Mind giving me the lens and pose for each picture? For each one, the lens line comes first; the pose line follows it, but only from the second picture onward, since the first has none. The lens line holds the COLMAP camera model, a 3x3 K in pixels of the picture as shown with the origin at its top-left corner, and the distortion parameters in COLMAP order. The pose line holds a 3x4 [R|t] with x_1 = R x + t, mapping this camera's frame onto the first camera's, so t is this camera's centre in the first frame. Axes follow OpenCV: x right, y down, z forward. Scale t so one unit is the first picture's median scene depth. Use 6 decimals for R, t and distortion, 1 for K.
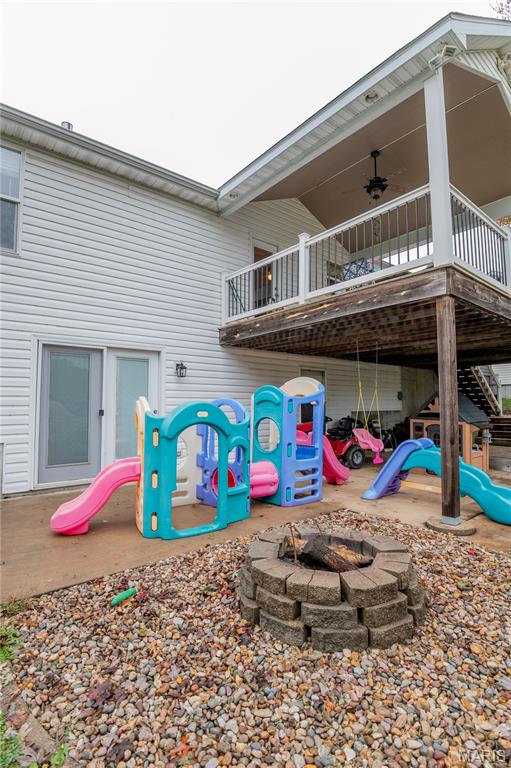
lens RADIAL K [[382.0, 0, 255.5], [0, 382.0, 384.0], [0, 0, 1]] dist [-0.022859, -0.000921]
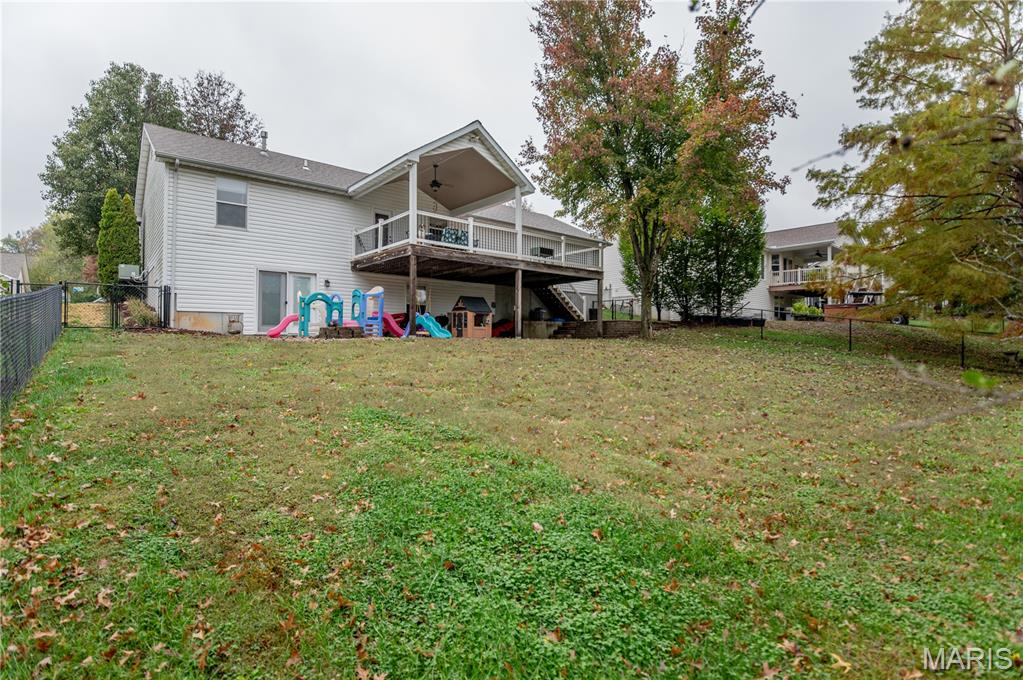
lens RADIAL K [[495.9, 0, 511.5], [0, 495.9, 340.0], [0, 0, 1]] dist [-0.018921, -0.007112]
pose [[0.999622, 0.008254, 0.026227, 0.770360], [-0.009662, 0.998493, 0.054030, 0.120623], [-0.025742, -0.054263, 0.998195, -1.770082]]
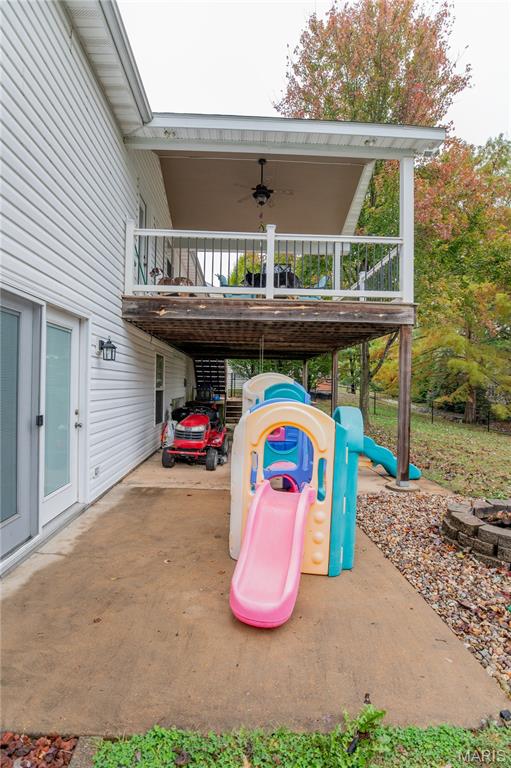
lens RADIAL K [[372.3, 0, 255.5], [0, 372.3, 384.0], [0, 0, 1]] dist [-0.018921, -0.007112]
pose [[0.602723, 0.014421, 0.797820, -0.636139], [-0.063024, 0.997574, 0.029580, -0.013851], [-0.795458, -0.068111, 0.602169, 0.420188]]
